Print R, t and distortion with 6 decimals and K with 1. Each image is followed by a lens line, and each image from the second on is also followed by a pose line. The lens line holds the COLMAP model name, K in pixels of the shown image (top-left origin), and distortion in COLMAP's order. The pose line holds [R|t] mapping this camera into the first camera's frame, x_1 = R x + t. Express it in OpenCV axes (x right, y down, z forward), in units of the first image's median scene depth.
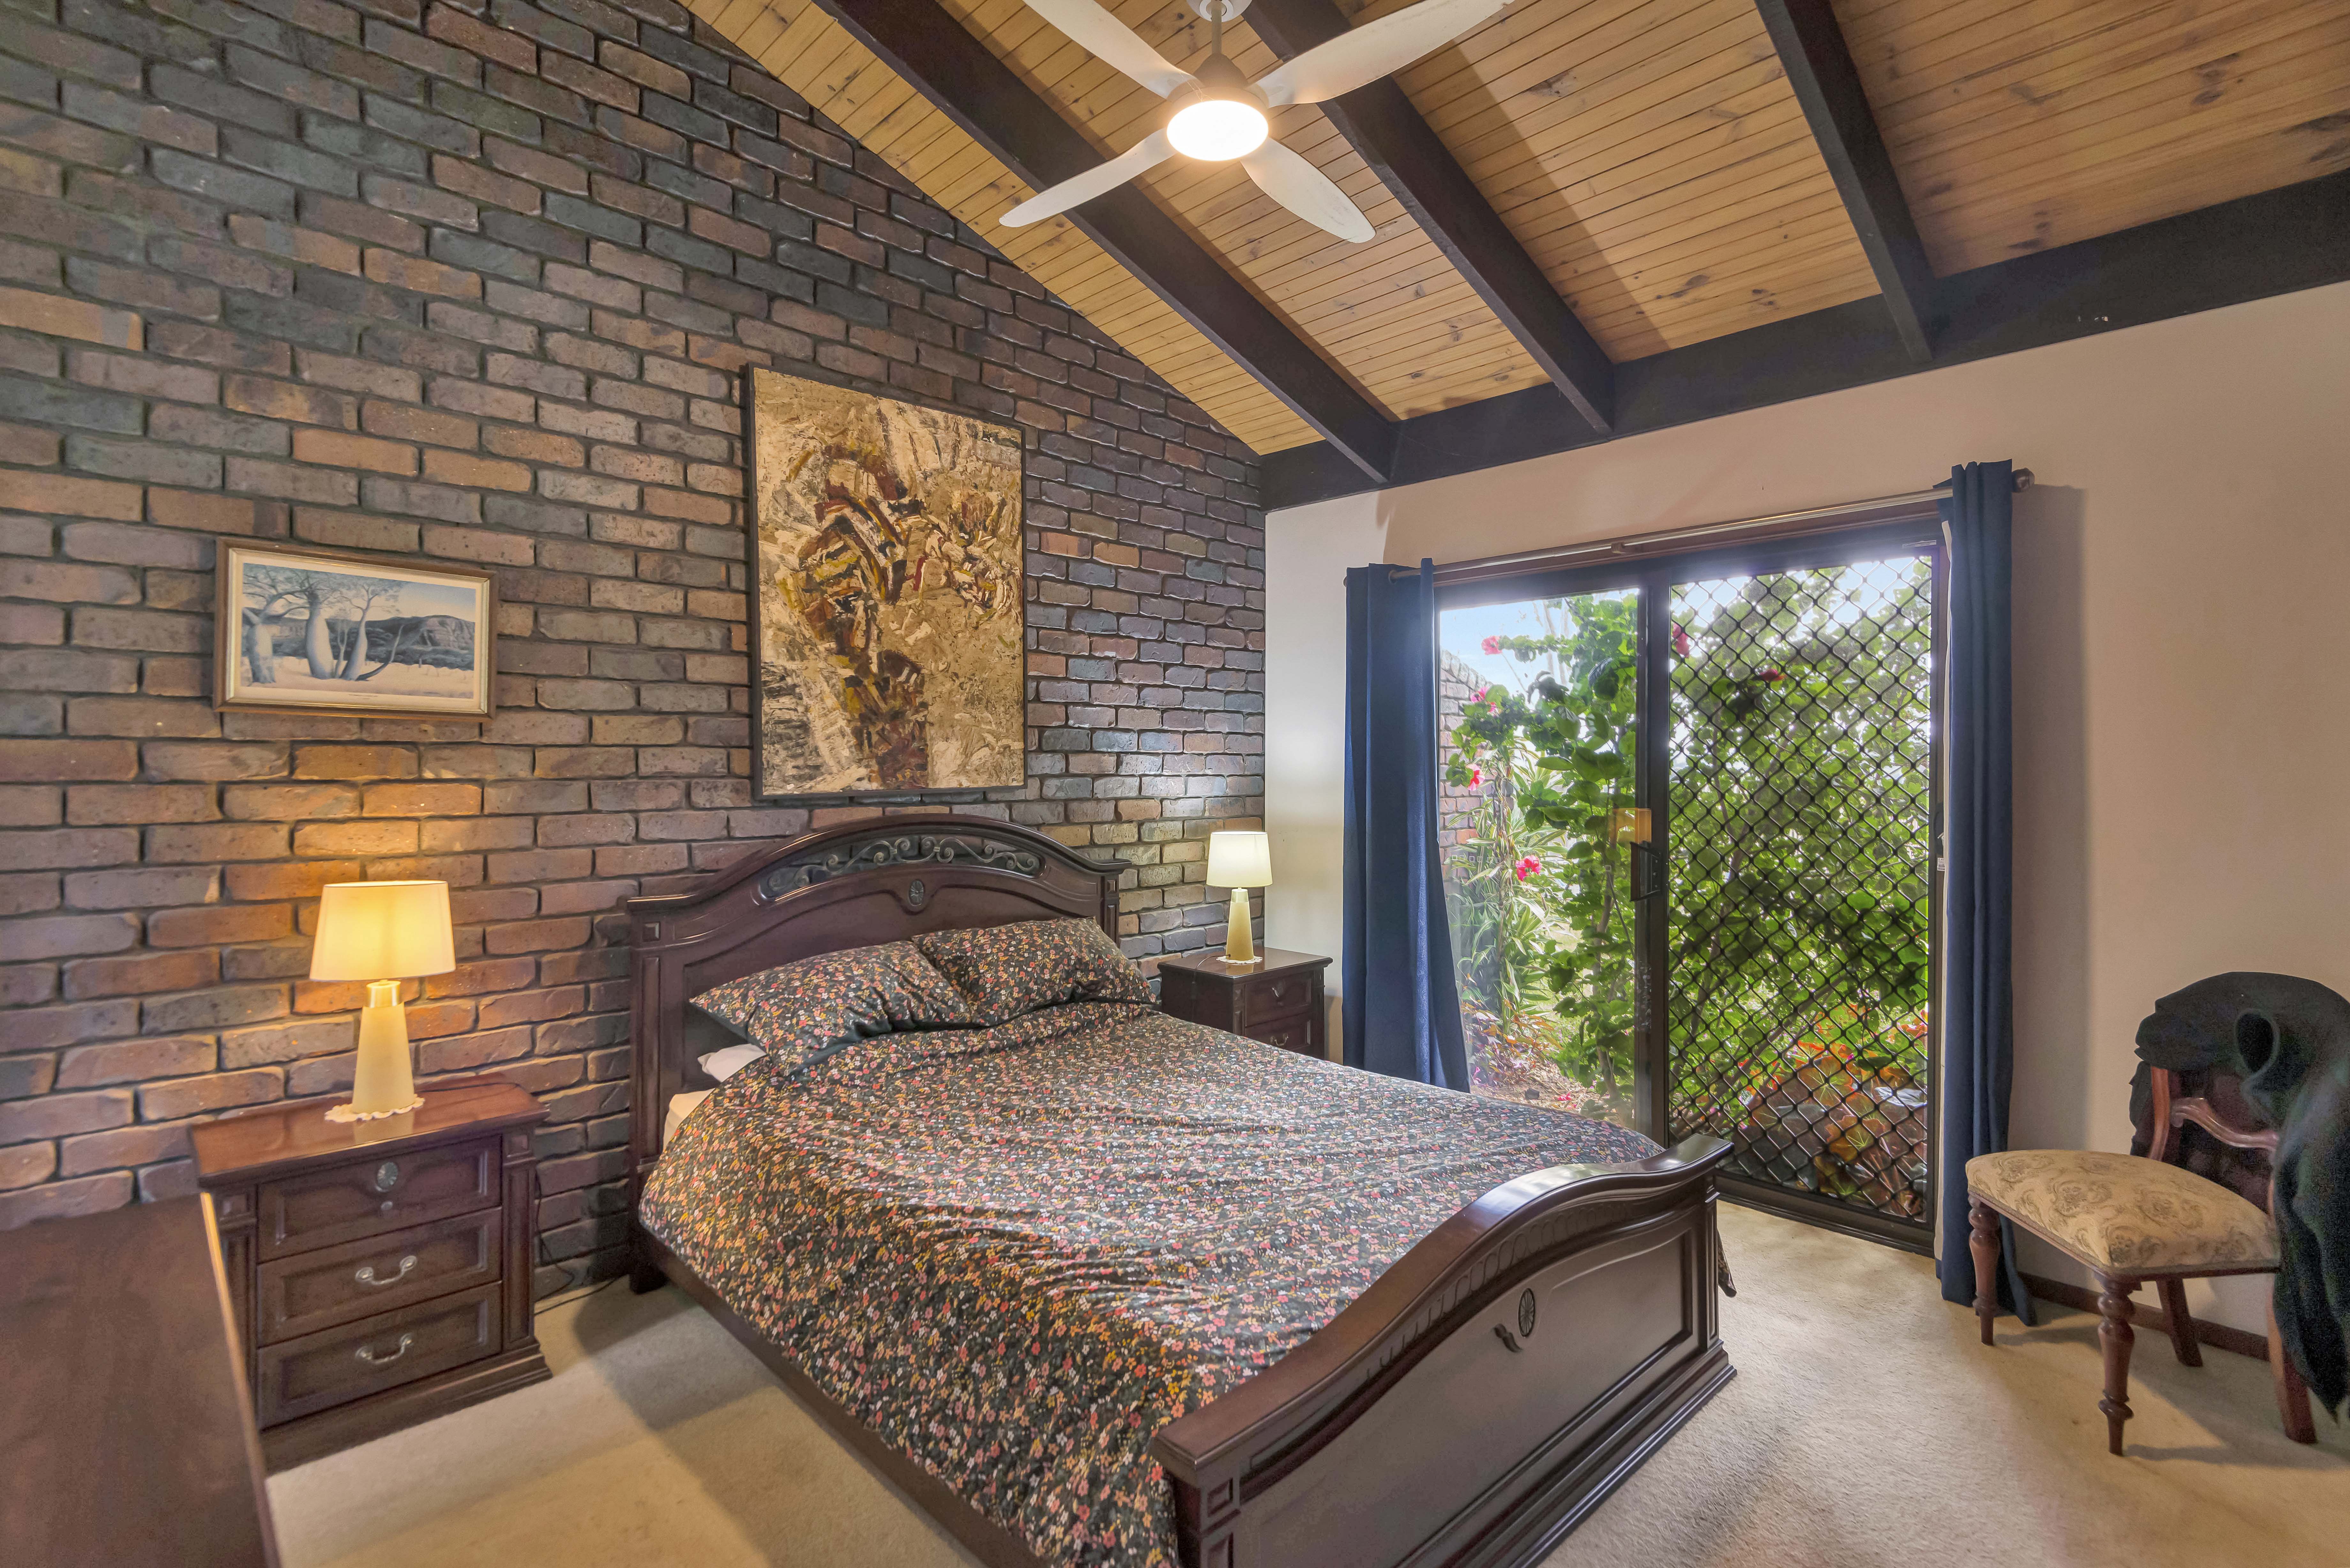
lens RADIAL K [[1072.5, 0, 1198.1], [0, 1072.5, 781.1], [0, 0, 1]] dist [0.014373, -0.005879]
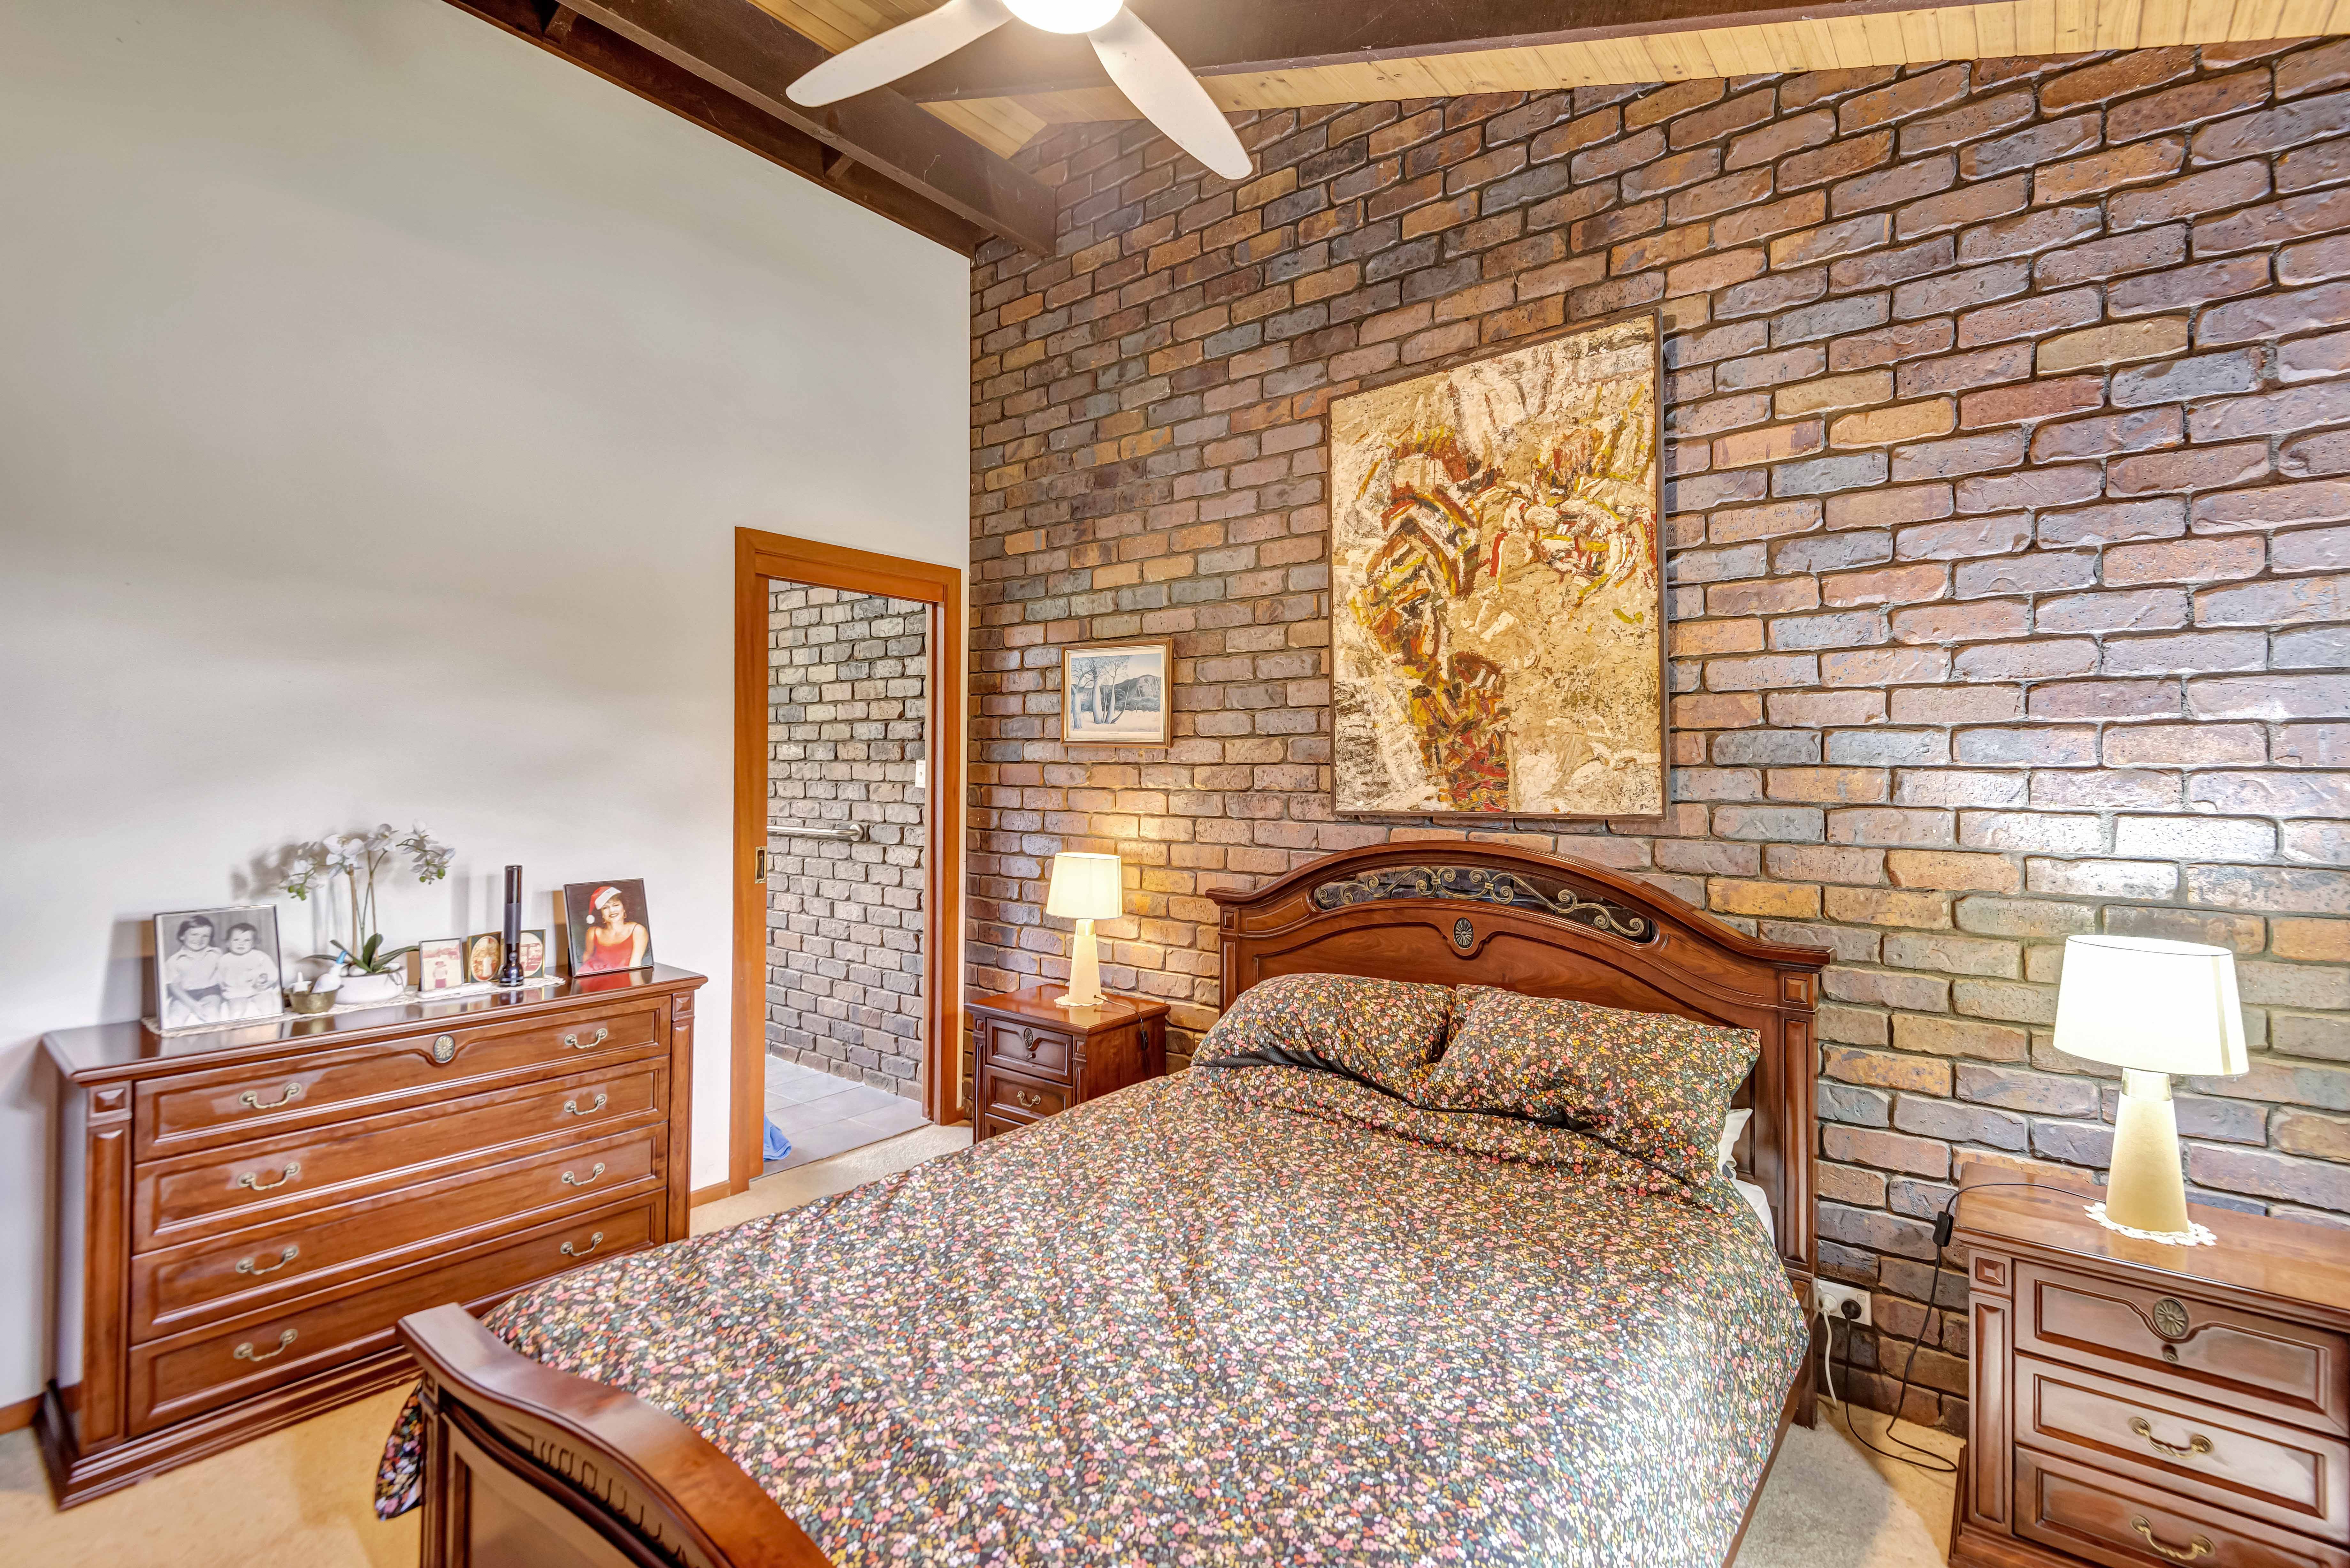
lens RADIAL K [[1072.4, 0, 1198.9], [0, 1072.4, 764.6], [0, 0, 1]] dist [0.014373, -0.005879]
pose [[0.122789, 0.003422, -0.992427, 0.570298], [-0.014588, 0.999892, 0.001642, -0.029024], [0.992326, 0.014276, 0.122825, 0.699163]]
